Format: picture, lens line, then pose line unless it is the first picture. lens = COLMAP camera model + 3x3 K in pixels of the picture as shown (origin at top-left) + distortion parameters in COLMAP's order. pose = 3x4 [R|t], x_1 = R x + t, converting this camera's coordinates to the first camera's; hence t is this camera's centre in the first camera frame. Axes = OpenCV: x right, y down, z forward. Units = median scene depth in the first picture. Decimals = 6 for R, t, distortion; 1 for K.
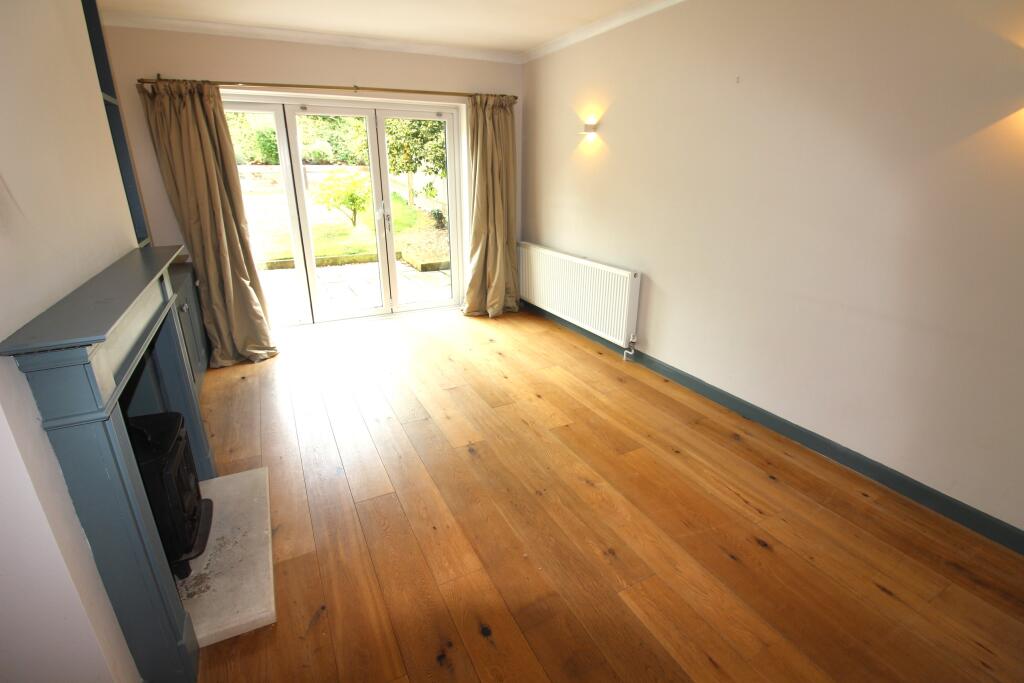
lens RADIAL K [[474.9, 0, 511.3], [0, 474.9, 332.2], [0, 0, 1]] dist [-0.023929, -0.001942]
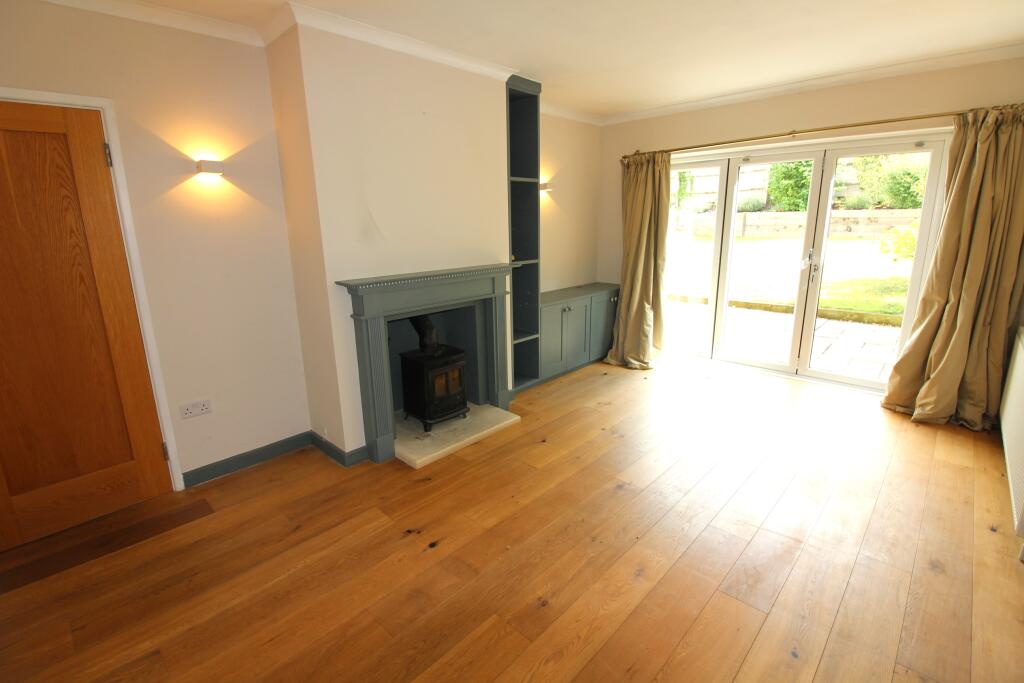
lens RADIAL K [[474.9, 0, 509.4], [0, 474.9, 341.7], [0, 0, 1]] dist [-0.023929, -0.001942]
pose [[0.312758, 0.225758, -0.922613, 0.483494], [-0.287800, 0.948205, 0.134459, -0.078270], [0.905181, 0.223475, 0.361532, 0.231634]]
